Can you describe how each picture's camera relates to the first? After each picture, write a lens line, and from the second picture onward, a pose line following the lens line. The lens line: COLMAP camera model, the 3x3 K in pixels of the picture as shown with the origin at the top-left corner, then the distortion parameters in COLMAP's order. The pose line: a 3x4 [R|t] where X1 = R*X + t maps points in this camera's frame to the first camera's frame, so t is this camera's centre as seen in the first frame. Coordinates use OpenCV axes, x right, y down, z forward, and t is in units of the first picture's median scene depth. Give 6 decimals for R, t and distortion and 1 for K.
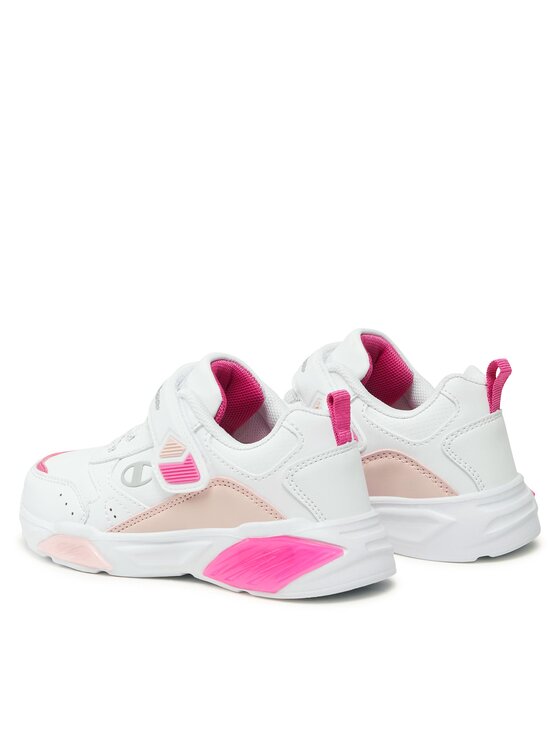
lens RADIAL K [[3535.0, 0, 279.9], [0, 3535.0, 372.4], [0, 0, 1]] dist [1.605720, 0.000000]
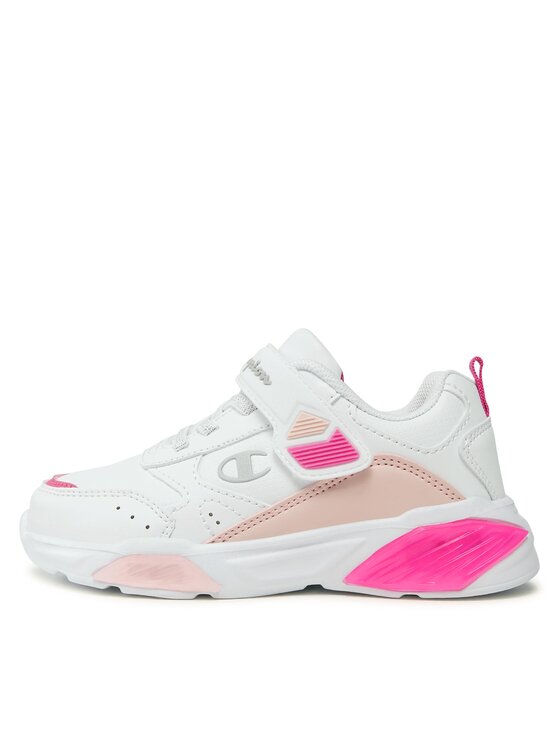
lens RADIAL K [[937.5, 0, 281.3], [0, 937.5, 376.8], [0, 0, 1]] dist [0.039968, 0.000000]
pose [[0.837989, 0.026899, 0.545024, -0.151242], [0.090087, 0.978260, -0.186793, 0.049750], [-0.538200, 0.205630, 0.817348, 0.825605]]
